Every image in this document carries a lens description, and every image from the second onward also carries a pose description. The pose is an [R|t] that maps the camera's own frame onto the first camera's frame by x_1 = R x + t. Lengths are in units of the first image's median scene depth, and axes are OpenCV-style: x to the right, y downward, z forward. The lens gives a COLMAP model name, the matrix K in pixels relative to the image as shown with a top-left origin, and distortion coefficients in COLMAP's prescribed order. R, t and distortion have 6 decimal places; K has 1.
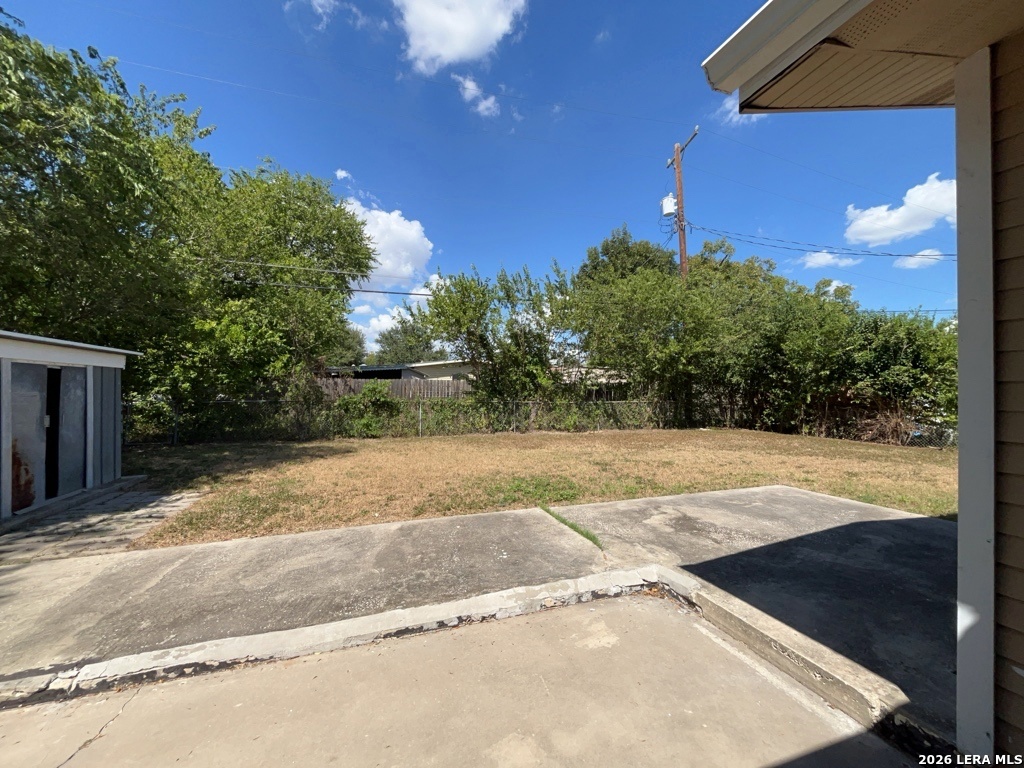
lens RADIAL K [[410.3, 0, 512.0], [0, 410.3, 384.0], [0, 0, 1]] dist [-0.002962, -0.000625]
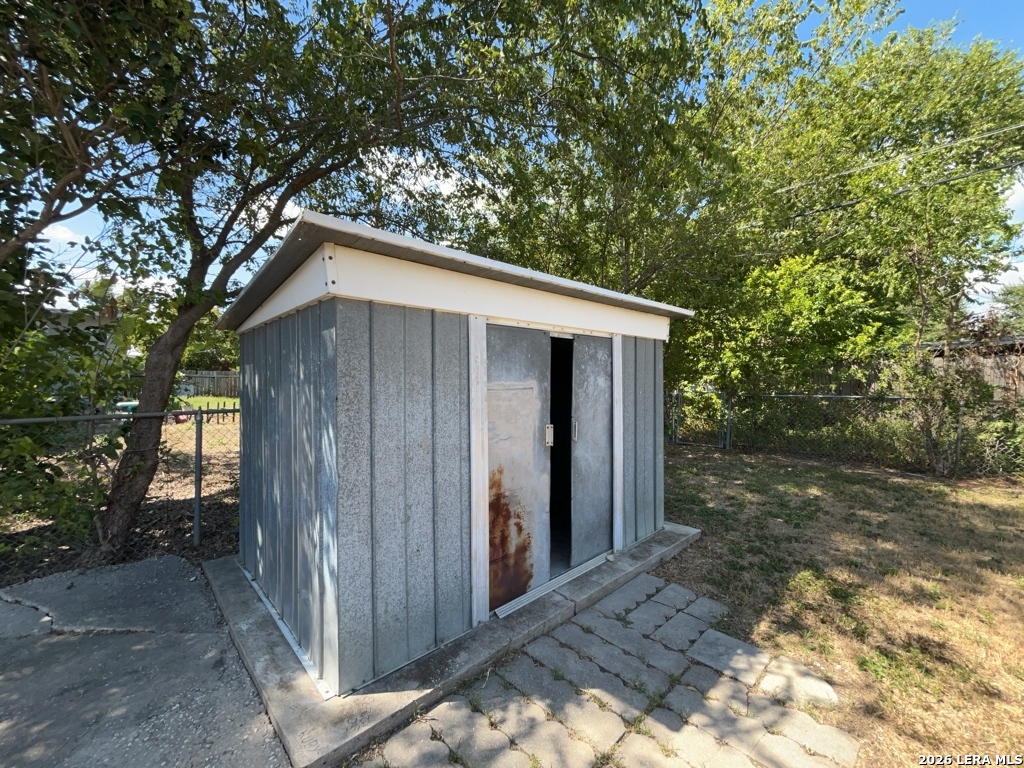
lens RADIAL K [[410.3, 0, 512.0], [0, 410.3, 384.0], [0, 0, 1]] dist [-0.002962, -0.000625]
pose [[0.410103, 0.011486, -0.911967, -0.518965], [0.013172, 0.999742, 0.018515, 0.009969], [0.911944, -0.019605, 0.409846, 0.572167]]
